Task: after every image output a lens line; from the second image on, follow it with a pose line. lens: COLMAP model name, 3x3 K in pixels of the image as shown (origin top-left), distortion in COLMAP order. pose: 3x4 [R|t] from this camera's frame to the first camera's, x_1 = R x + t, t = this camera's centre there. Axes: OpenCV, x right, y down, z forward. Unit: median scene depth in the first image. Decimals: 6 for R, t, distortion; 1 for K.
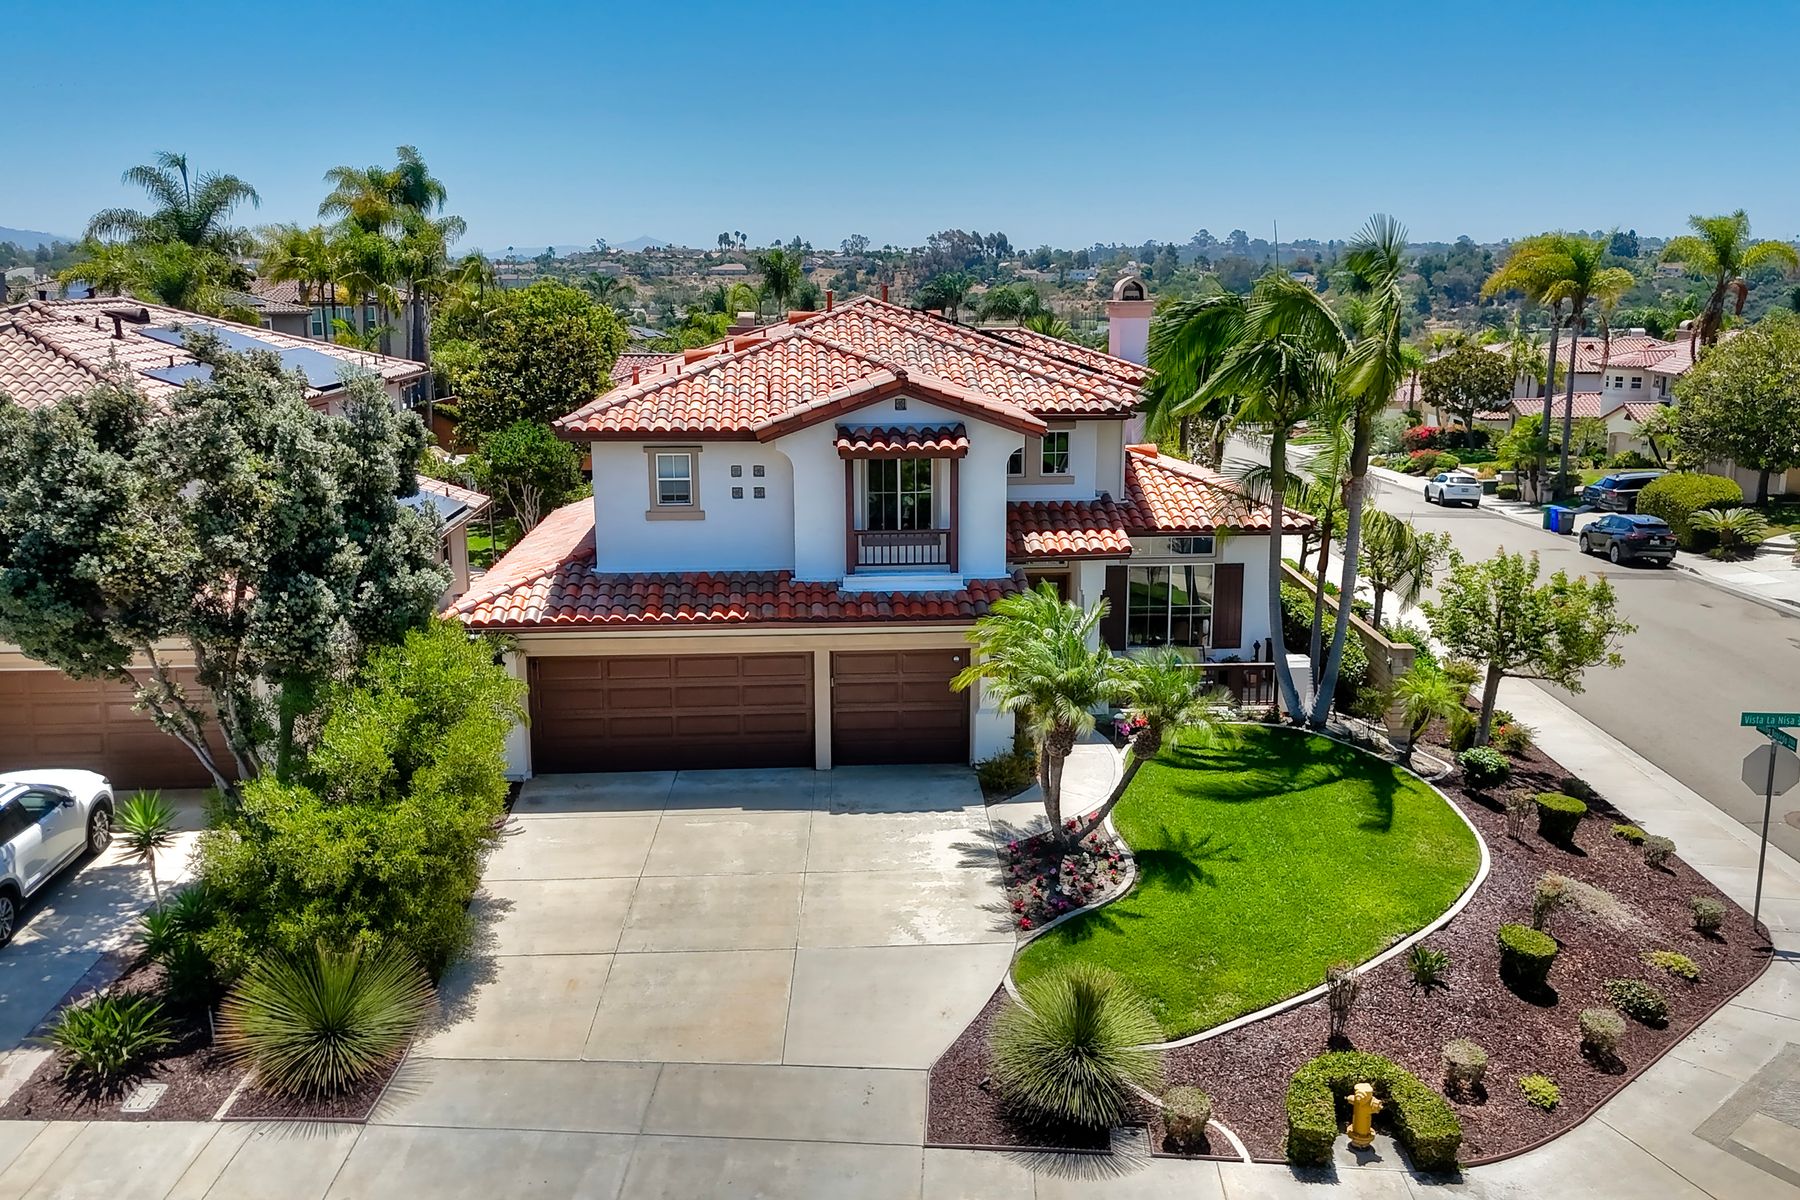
lens RADIAL K [[1573.5, 0, 930.9], [0, 1573.5, 594.6], [0, 0, 1]] dist [0.079141, -0.086102]
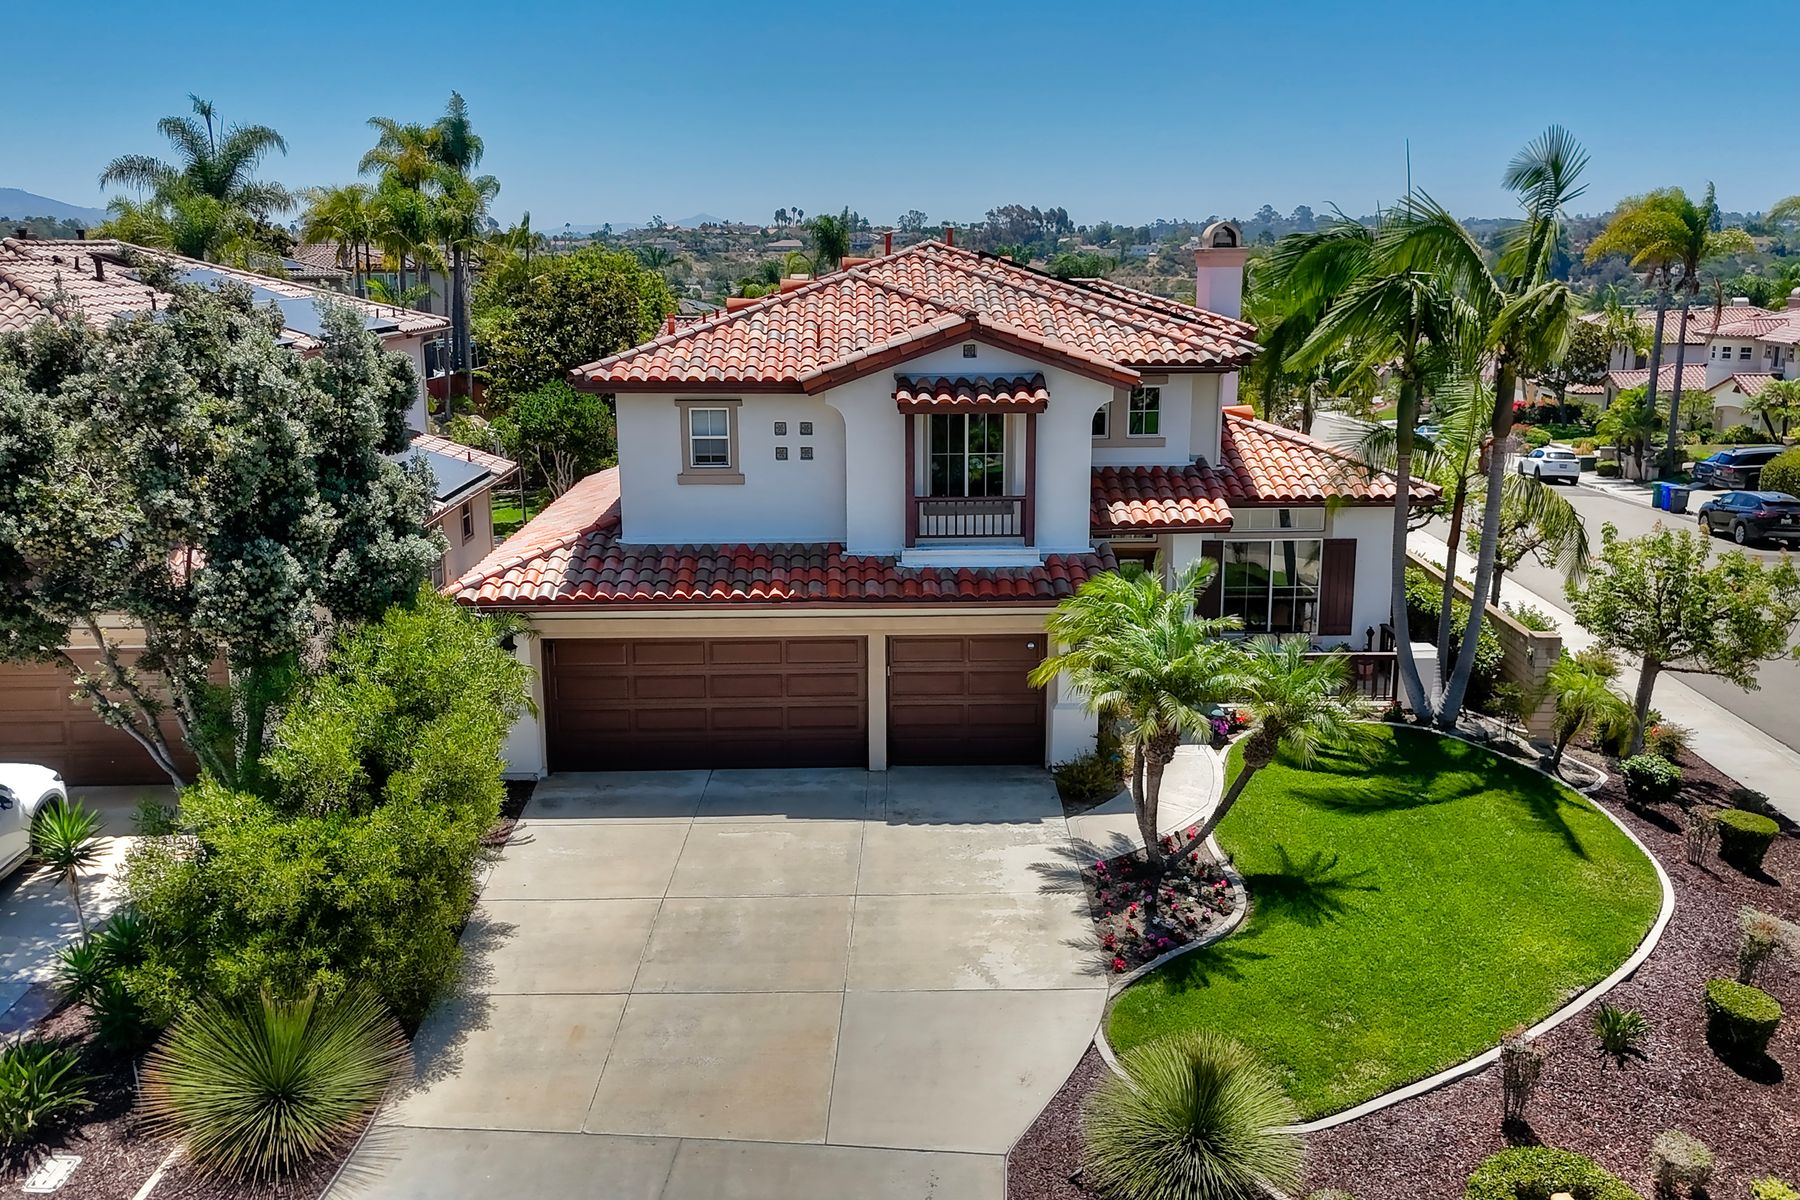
lens RADIAL K [[1573.5, 0, 926.5], [0, 1573.5, 611.0], [0, 0, 1]] dist [0.079141, -0.086102]
pose [[0.999271, 0.007998, -0.037316, -0.009551], [-0.007154, 0.999717, 0.022691, 0.002381], [0.037487, -0.022408, 0.999046, 0.132405]]
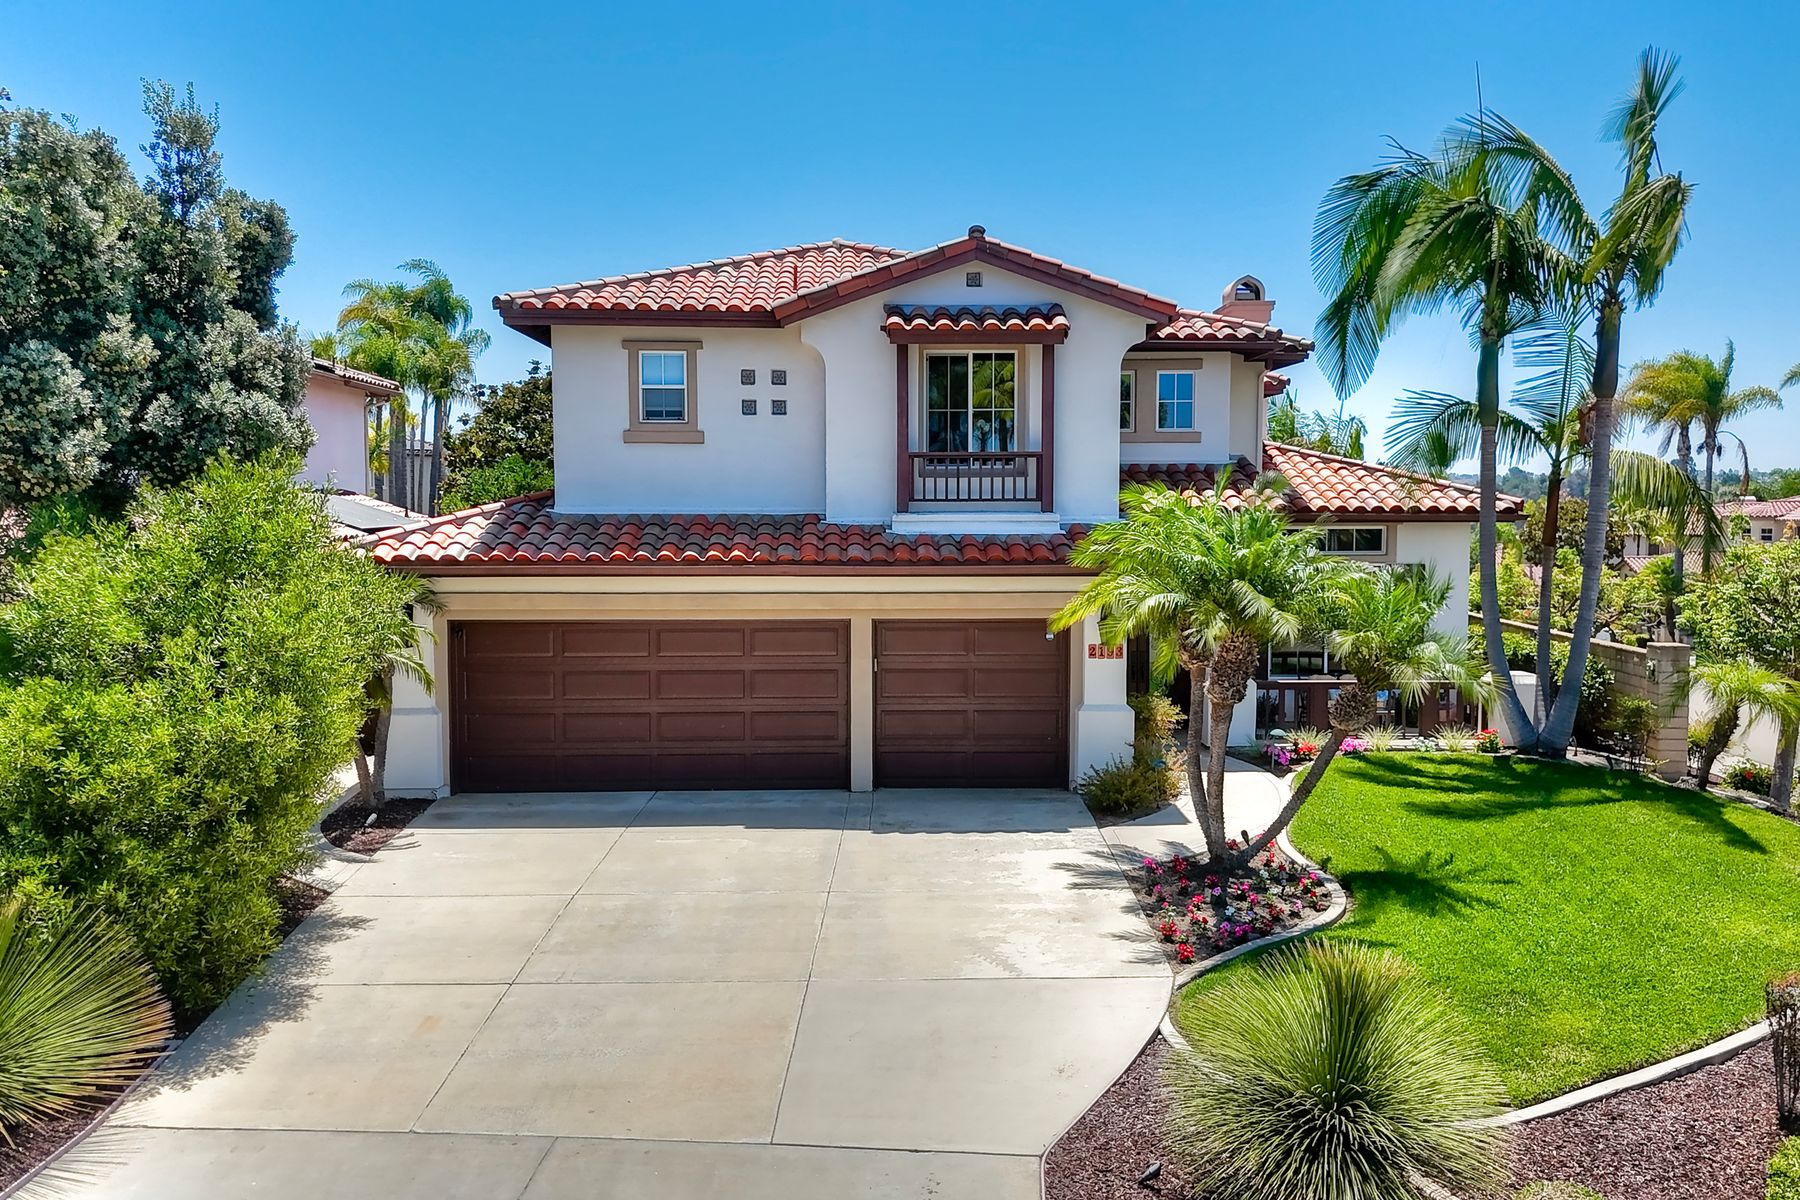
lens RADIAL K [[1573.5, 0, 924.4], [0, 1573.5, 610.4], [0, 0, 1]] dist [0.079141, -0.086102]
pose [[0.999334, 0.002773, -0.036392, -0.015180], [-0.007666, 0.990815, -0.135009, 0.129946], [0.035684, 0.135198, 0.990176, 0.300707]]
